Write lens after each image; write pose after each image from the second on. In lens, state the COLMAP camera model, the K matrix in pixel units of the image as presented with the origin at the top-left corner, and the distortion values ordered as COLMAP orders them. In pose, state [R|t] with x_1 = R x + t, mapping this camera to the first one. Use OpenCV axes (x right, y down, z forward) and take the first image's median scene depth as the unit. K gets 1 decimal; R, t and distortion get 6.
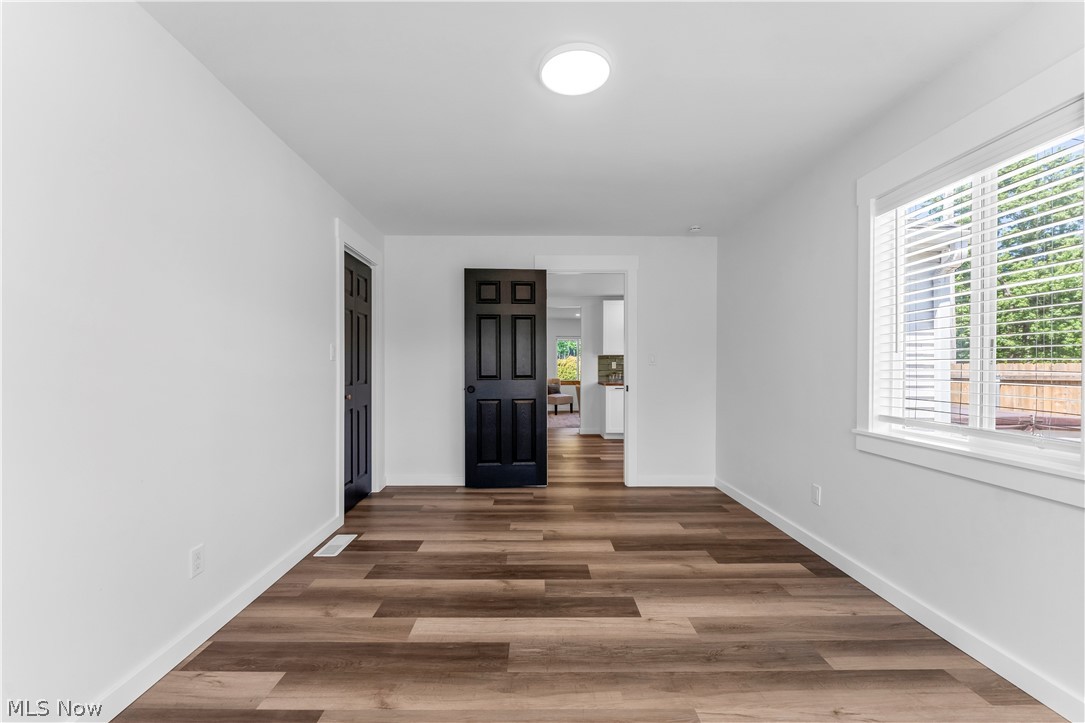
lens RADIAL K [[445.9, 0, 542.3], [0, 445.9, 361.4], [0, 0, 1]] dist [-0.001090, -0.000077]
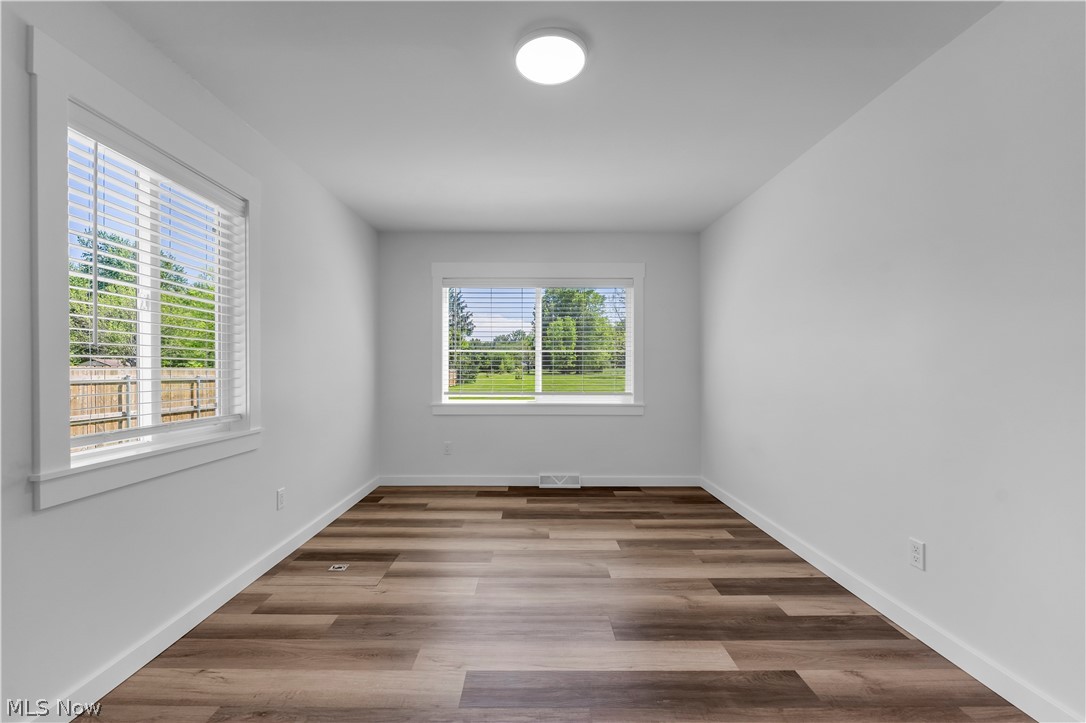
lens RADIAL K [[416.6, 0, 523.3], [0, 416.6, 372.4], [0, 0, 1]] dist [-0.000144, 0.000029]
pose [[-0.999026, -0.004459, 0.043895, 0.092980], [-0.004351, 0.999987, 0.002549, 0.022585], [-0.043906, 0.002356, -0.999033, 1.854051]]
